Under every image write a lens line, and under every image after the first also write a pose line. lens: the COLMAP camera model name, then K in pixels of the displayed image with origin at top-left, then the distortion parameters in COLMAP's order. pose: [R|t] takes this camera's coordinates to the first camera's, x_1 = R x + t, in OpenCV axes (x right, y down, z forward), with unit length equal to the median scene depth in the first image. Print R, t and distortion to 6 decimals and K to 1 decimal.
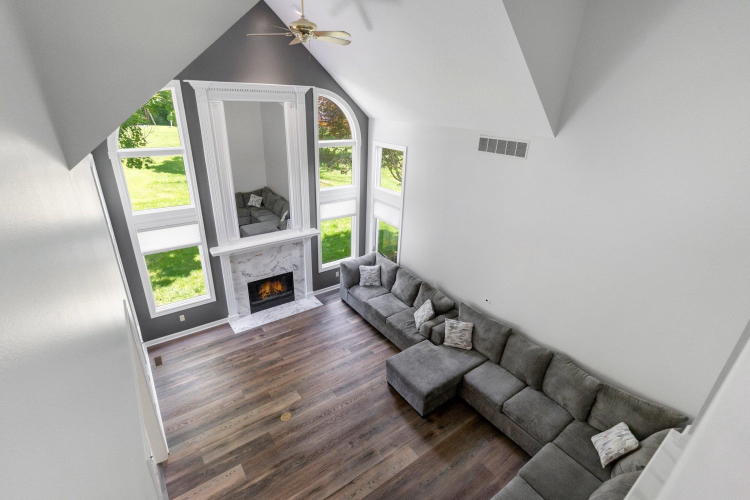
lens RADIAL K [[328.5, 0, 361.3], [0, 328.5, 243.7], [0, 0, 1]] dist [0.000199, 0.000336]
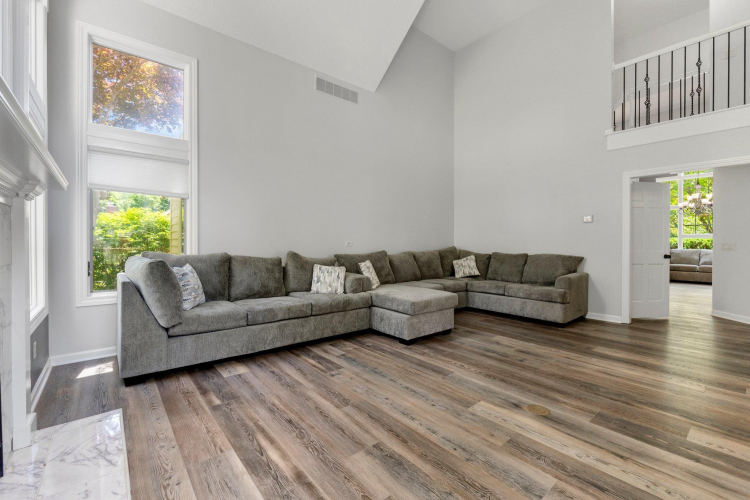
lens RADIAL K [[328.5, 0, 361.3], [0, 328.5, 243.7], [0, 0, 1]] dist [0.000199, 0.000336]
pose [[-0.054264, -0.024345, 0.998230, -0.680941], [0.364507, 0.930230, 0.042501, 0.161983], [-0.929618, 0.366168, -0.041604, 1.127506]]
